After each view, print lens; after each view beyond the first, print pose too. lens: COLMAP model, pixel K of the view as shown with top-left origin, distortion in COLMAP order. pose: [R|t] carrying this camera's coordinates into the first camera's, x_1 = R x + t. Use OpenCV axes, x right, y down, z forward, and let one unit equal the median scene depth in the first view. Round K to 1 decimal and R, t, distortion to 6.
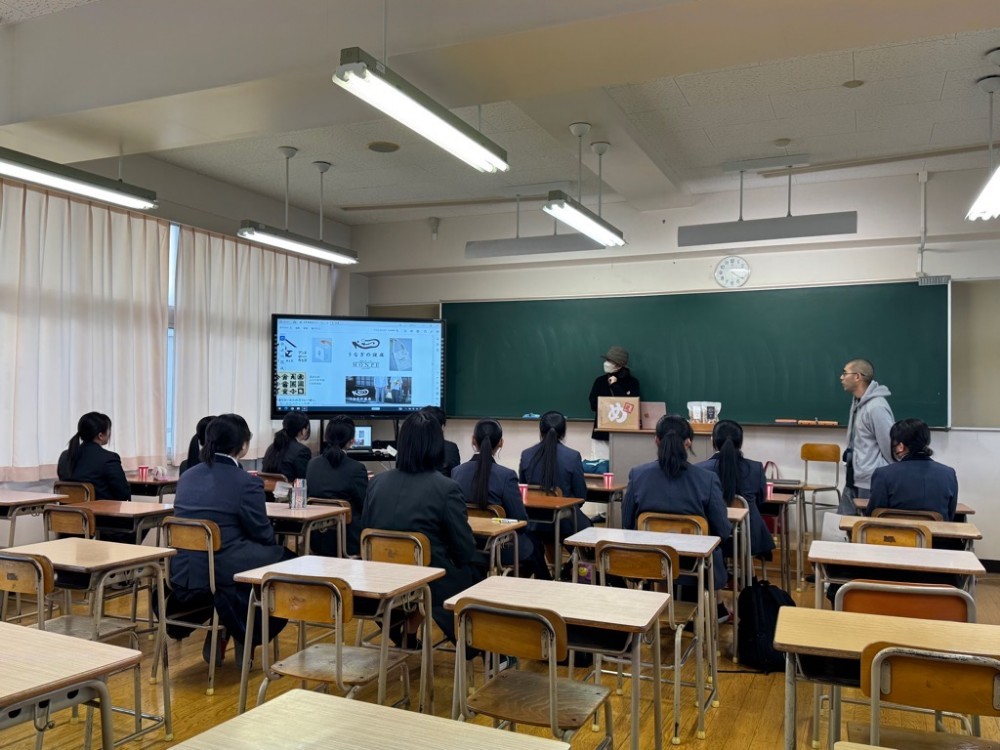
lens RADIAL K [[818.4, 0, 499.8], [0, 818.4, 375.8], [0, 0, 1]] dist [0.001626, -0.004033]
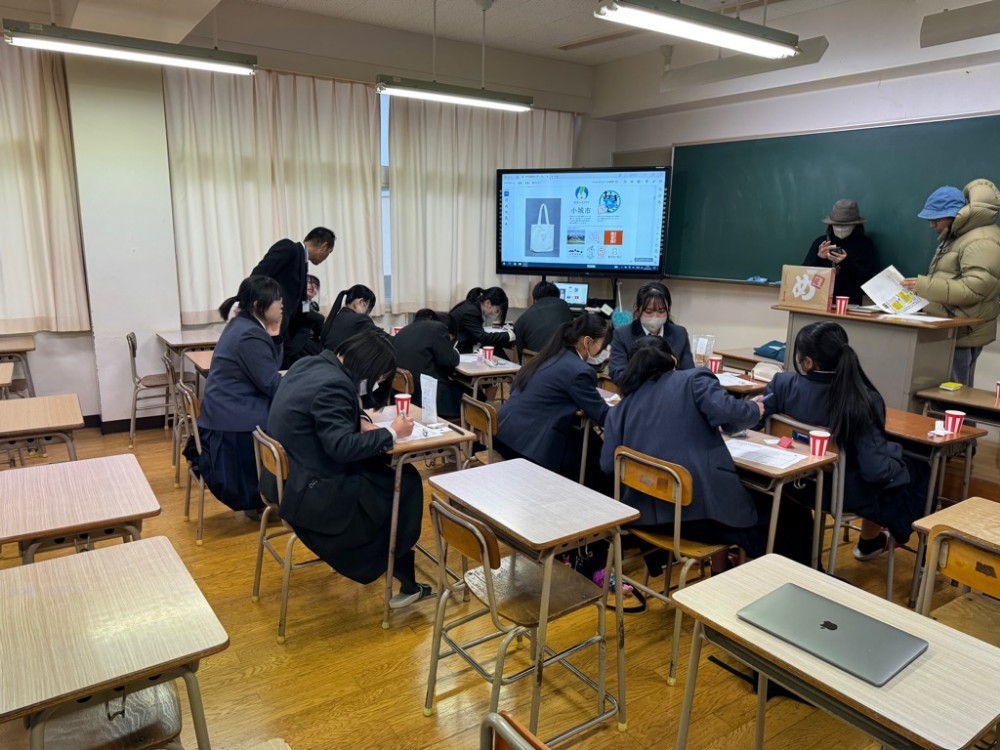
lens RADIAL K [[695.2, 0, 498.3], [0, 695.2, 375.2], [0, 0, 1]] dist [0.012303, -0.006415]
pose [[0.835632, 0.116294, -0.536837, 0.218891], [0.006472, 0.975178, 0.221326, -0.017193], [0.549251, -0.188422, 0.814138, 0.243036]]
